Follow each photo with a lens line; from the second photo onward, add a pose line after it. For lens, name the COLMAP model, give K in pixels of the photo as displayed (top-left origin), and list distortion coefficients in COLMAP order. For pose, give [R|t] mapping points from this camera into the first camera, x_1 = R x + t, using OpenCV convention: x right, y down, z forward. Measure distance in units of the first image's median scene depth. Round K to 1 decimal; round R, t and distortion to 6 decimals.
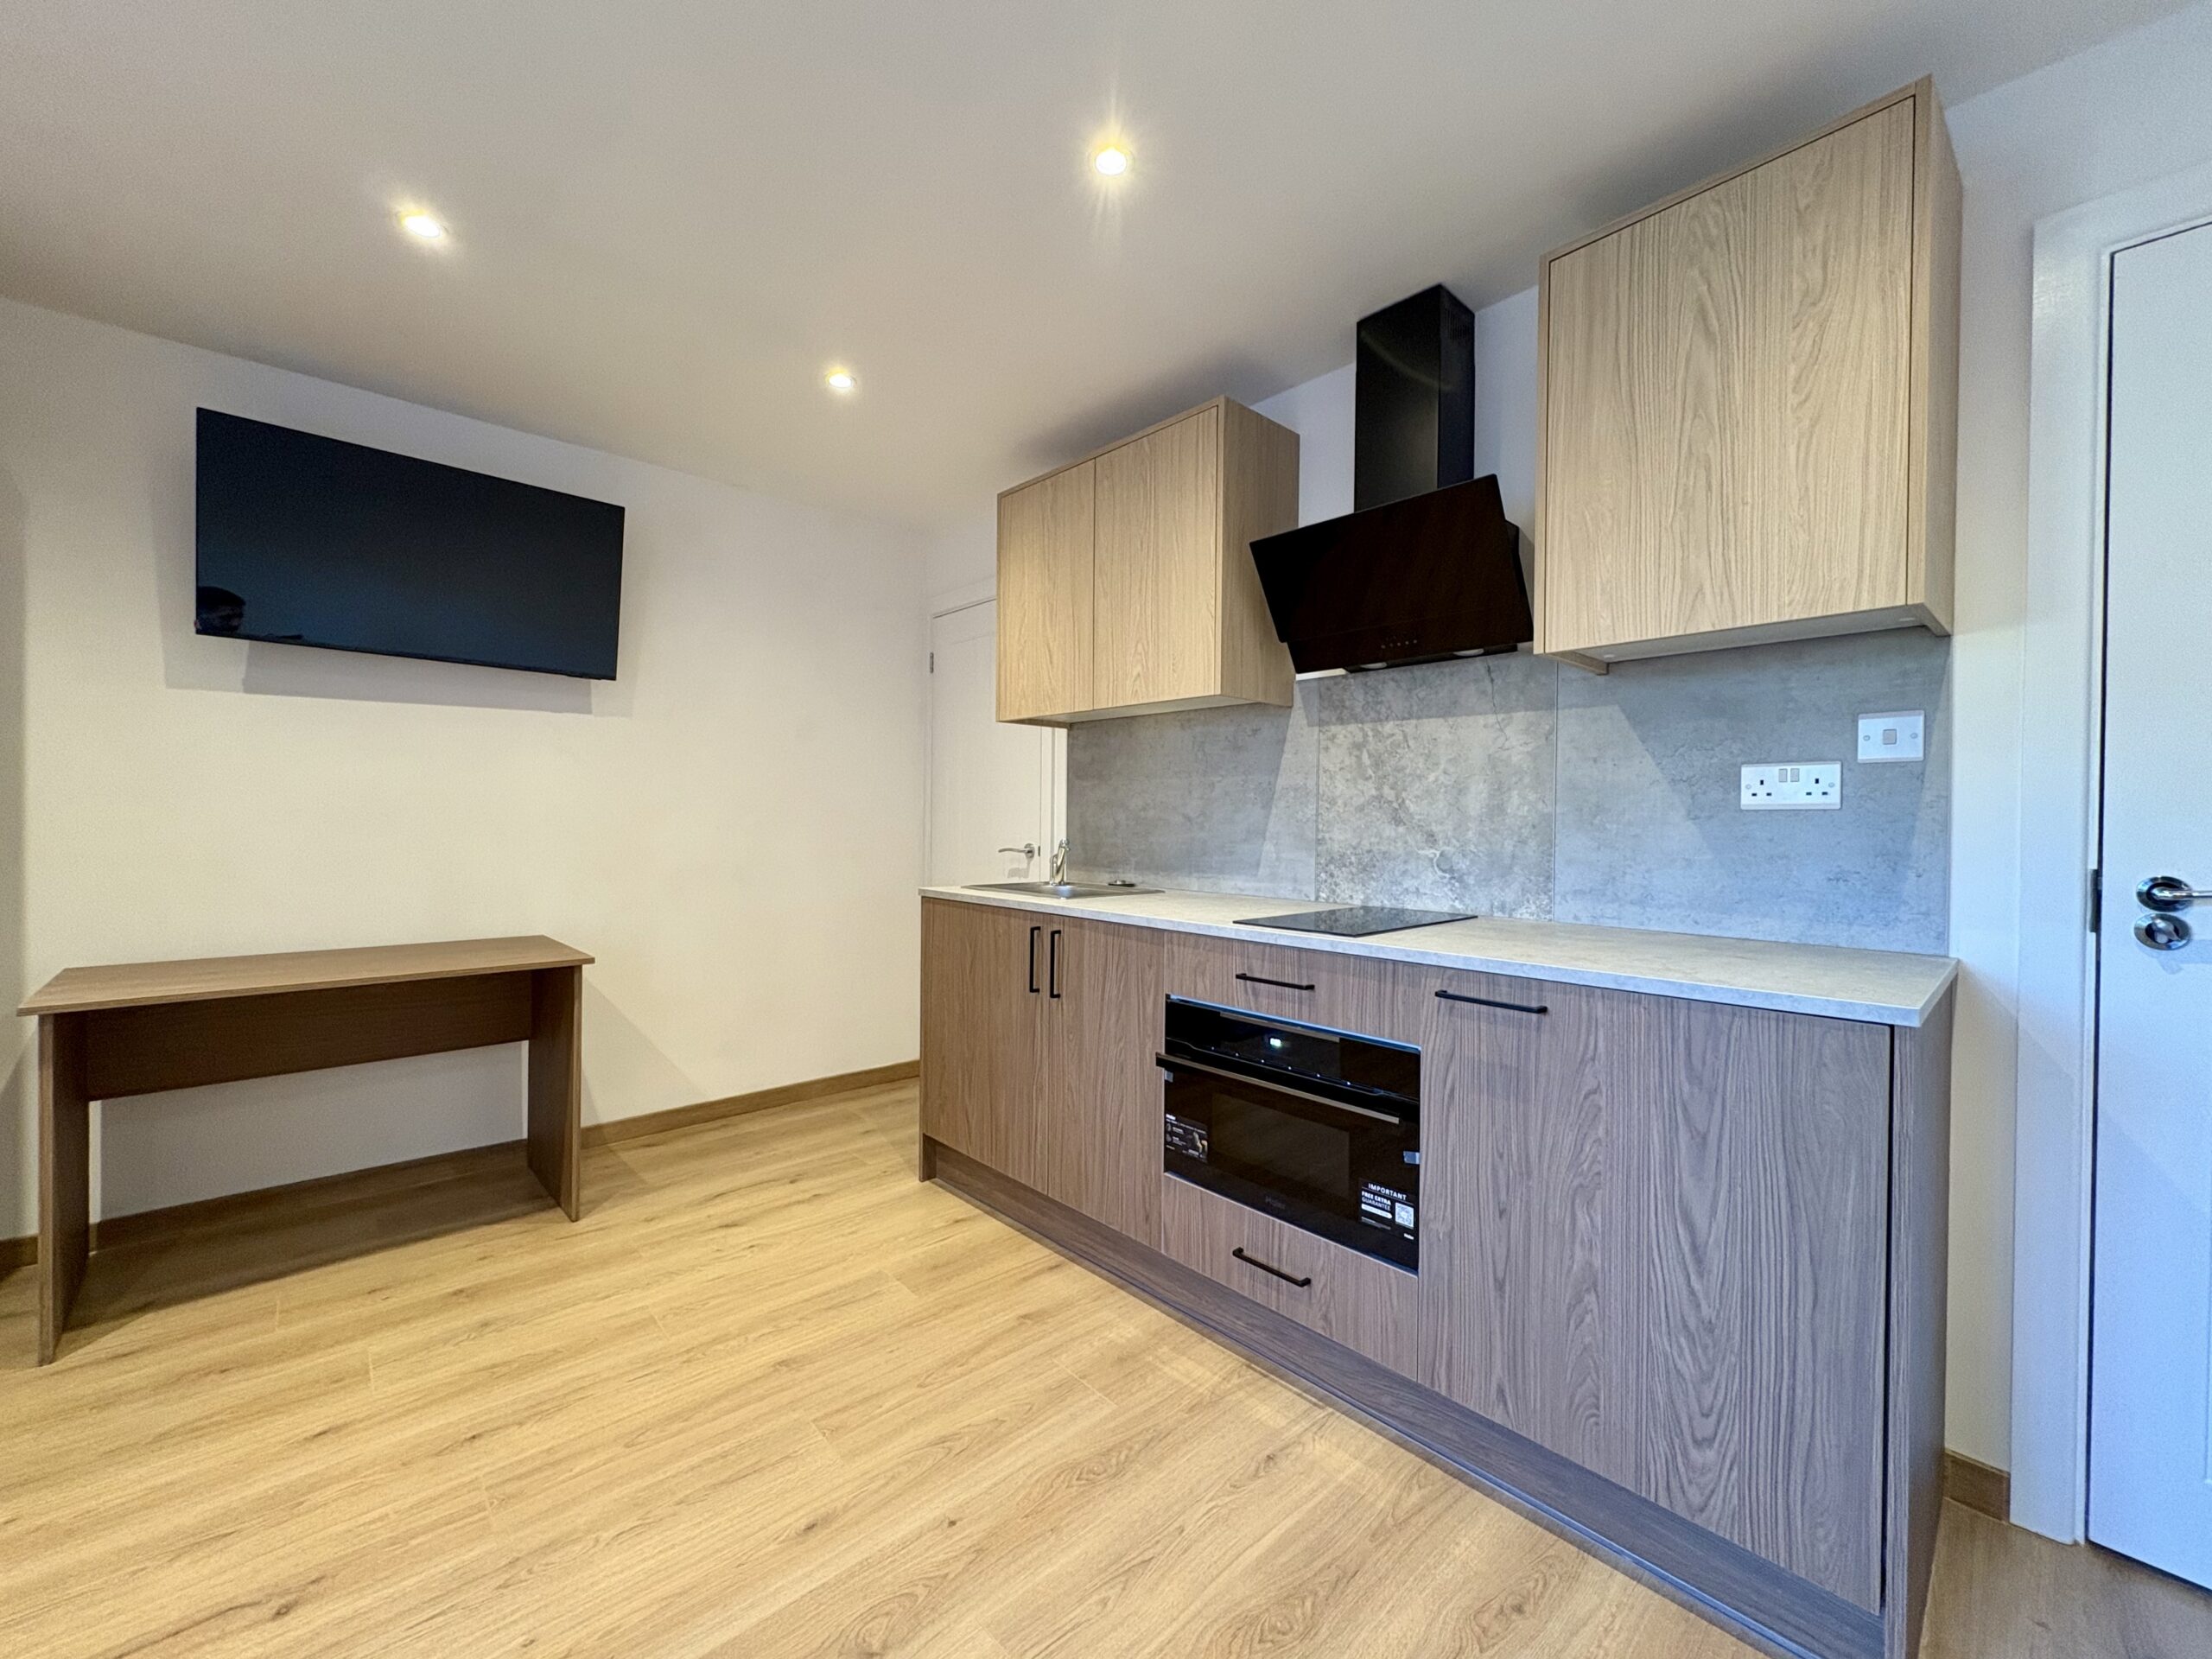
lens RADIAL K [[882.3, 0, 1119.3], [0, 882.3, 825.3], [0, 0, 1]] dist [-0.002968, 0.001180]
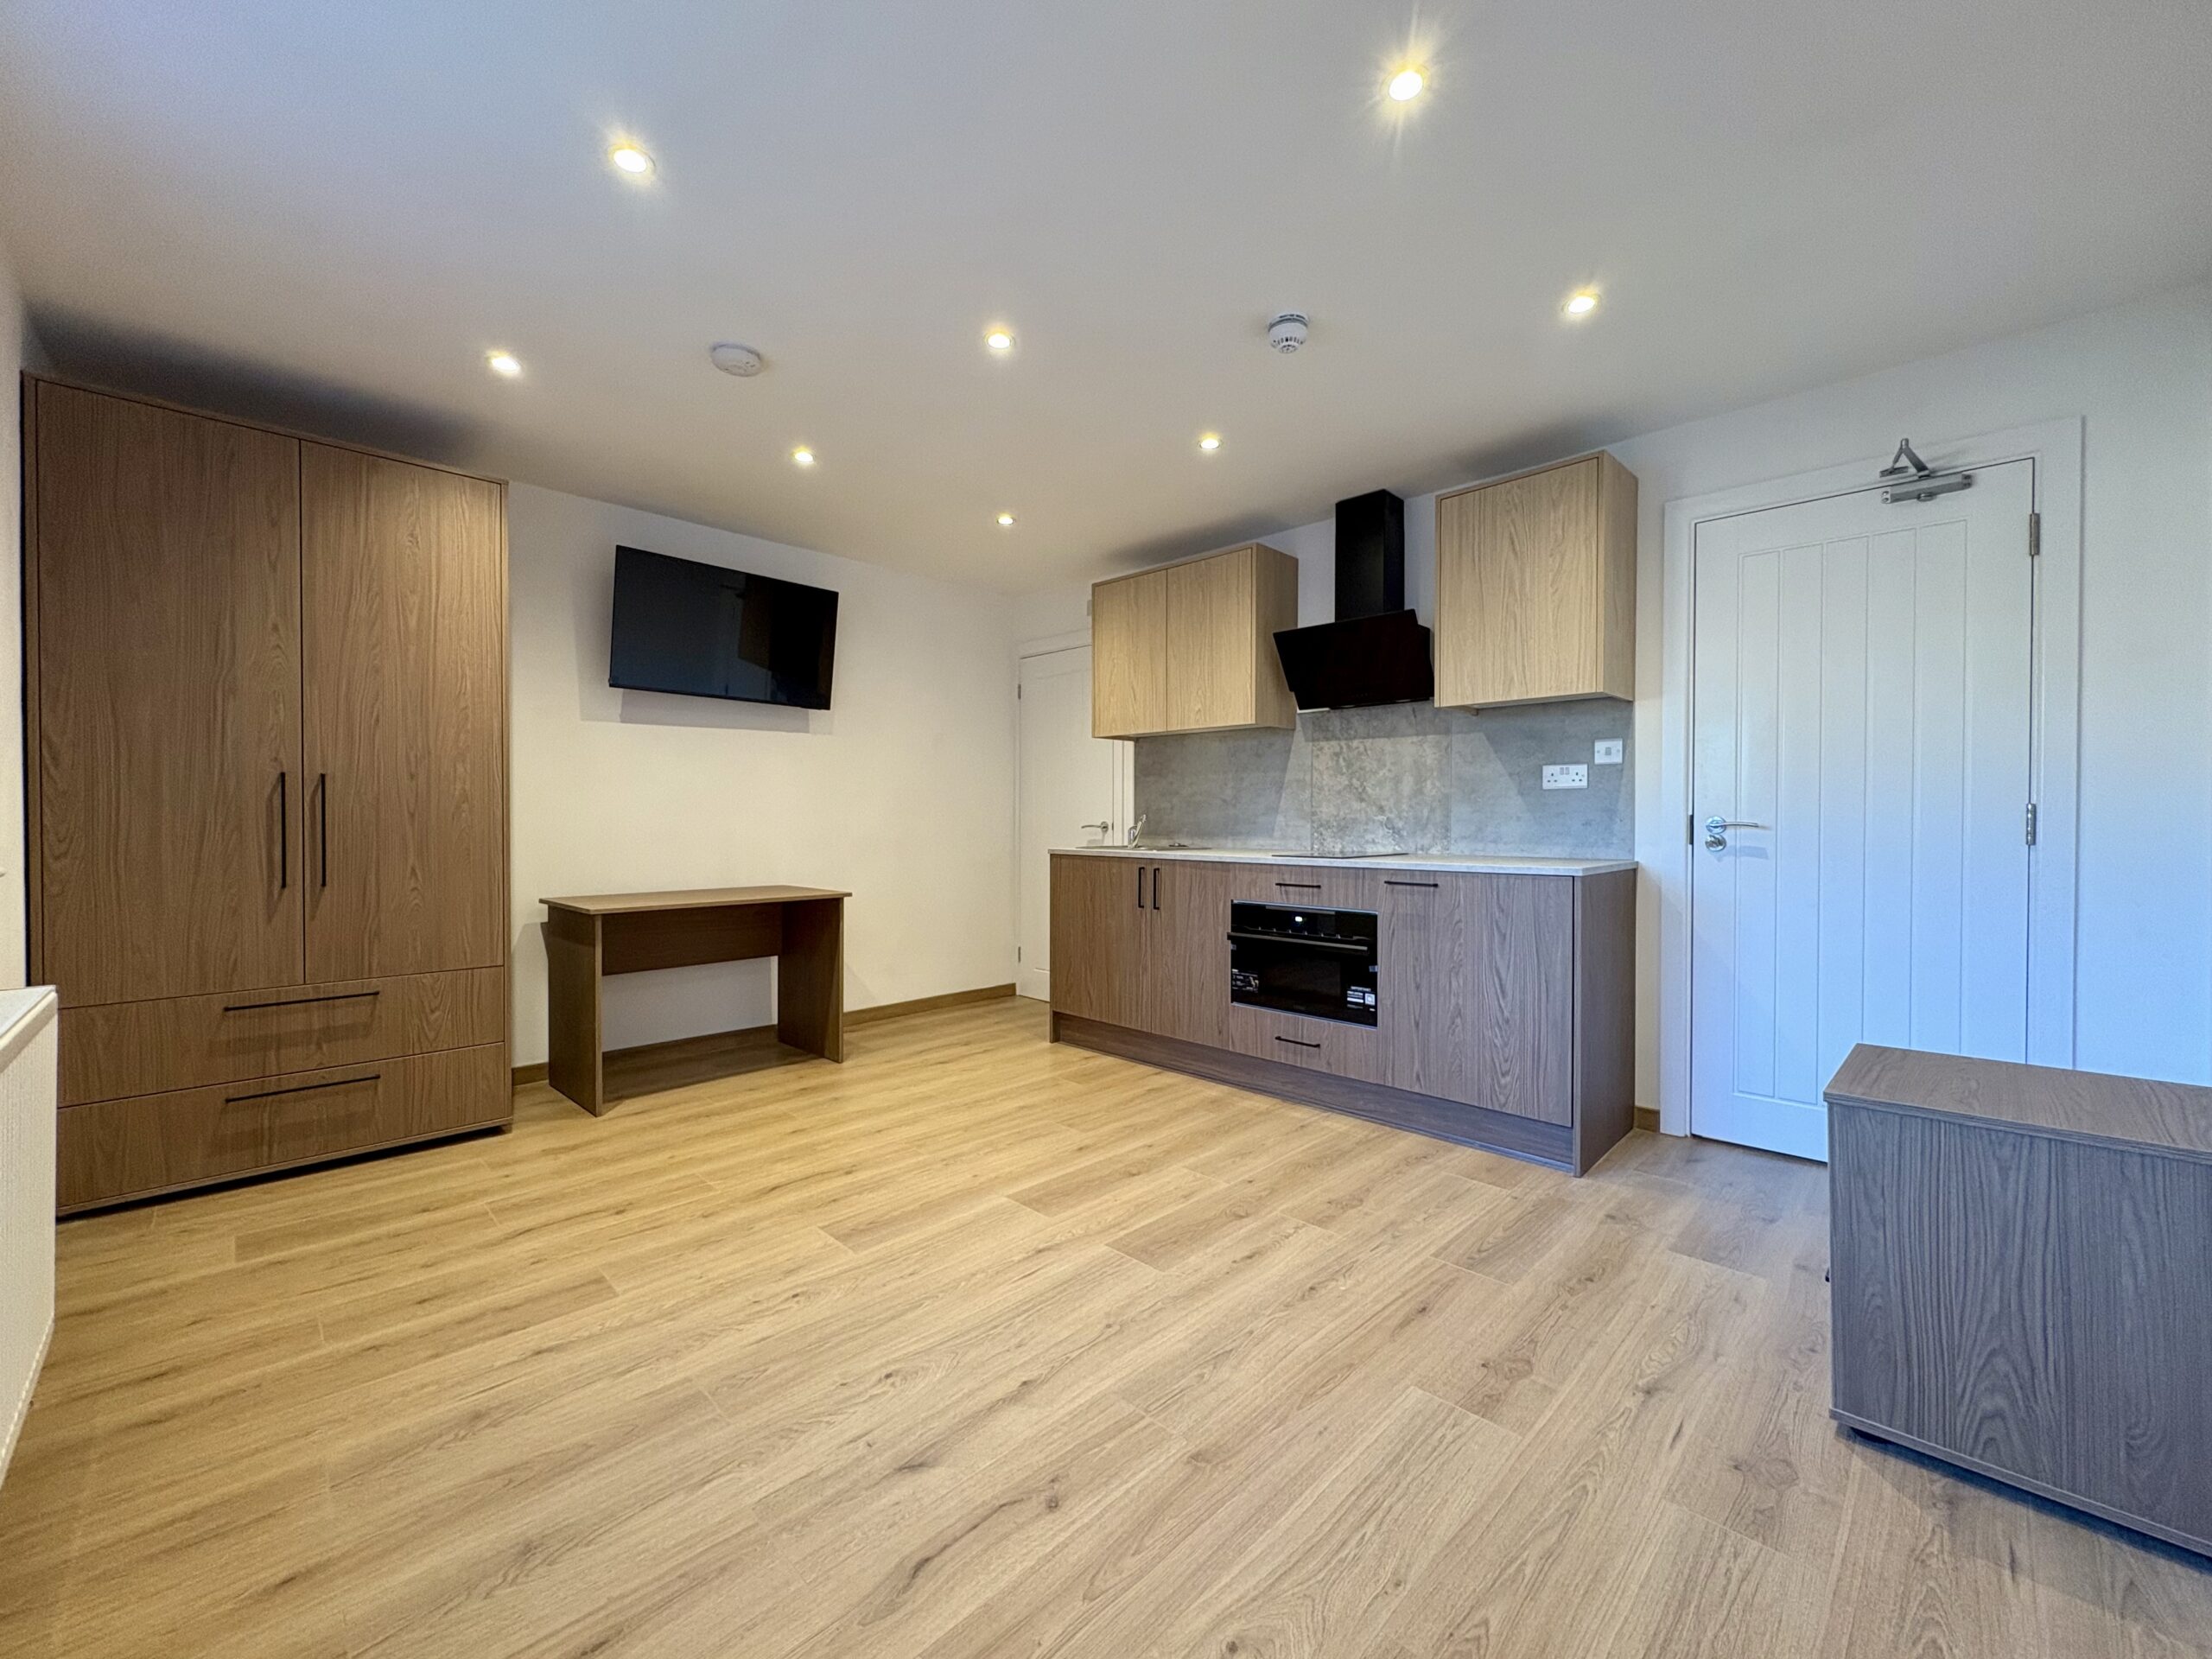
lens RADIAL K [[882.3, 0, 1120.6], [0, 882.3, 824.5], [0, 0, 1]] dist [-0.002968, 0.001180]
pose [[0.998528, -0.008900, 0.053504, -0.276947], [0.008817, 0.999960, 0.001779, 0.042531], [-0.053518, -0.001305, 0.998566, -0.775096]]
